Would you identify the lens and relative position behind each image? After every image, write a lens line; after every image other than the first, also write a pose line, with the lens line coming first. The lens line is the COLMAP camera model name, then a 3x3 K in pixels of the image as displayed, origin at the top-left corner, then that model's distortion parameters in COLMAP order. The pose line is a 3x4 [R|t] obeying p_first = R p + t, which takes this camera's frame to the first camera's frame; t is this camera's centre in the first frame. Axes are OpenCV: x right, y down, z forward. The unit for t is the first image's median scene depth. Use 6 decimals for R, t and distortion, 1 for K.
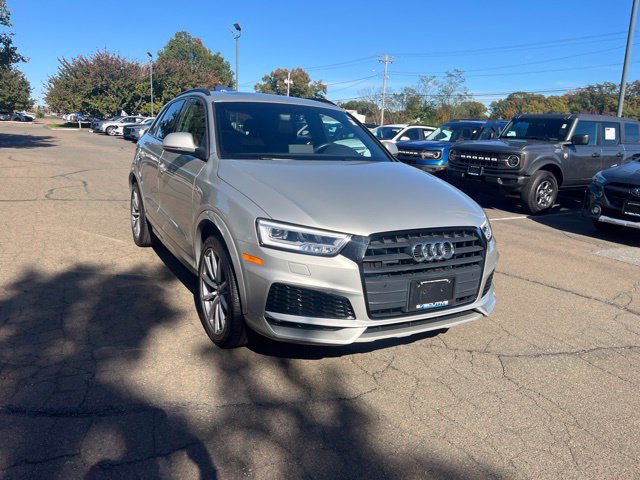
lens RADIAL K [[482.7, 0, 320.5], [0, 482.7, 243.1], [0, 0, 1]] dist [0.077464, -0.098971]
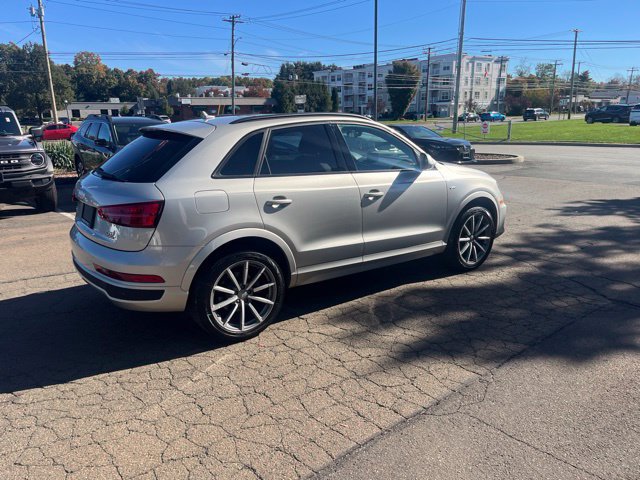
lens RADIAL K [[482.7, 0, 319.4], [0, 482.7, 239.7], [0, 0, 1]] dist [0.077464, -0.098971]
pose [[-0.116612, -0.292786, 0.949041, -0.424509], [0.237445, 0.919631, 0.312889, -0.134032], [-0.964376, 0.261832, -0.037719, 0.382738]]
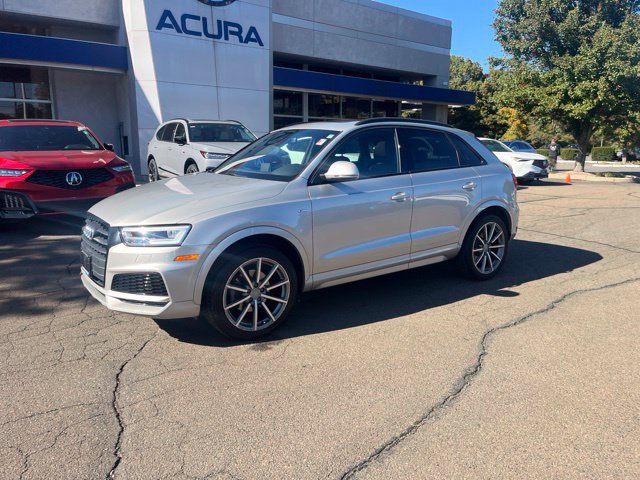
lens RADIAL K [[482.7, 0, 317.1], [0, 482.7, 236.4], [0, 0, 1]] dist [0.077464, -0.098971]
pose [[0.099099, 0.135664, -0.985786, 0.349497], [-0.228701, 0.967248, 0.110122, -0.057136], [0.968440, 0.214537, 0.126880, 0.305555]]
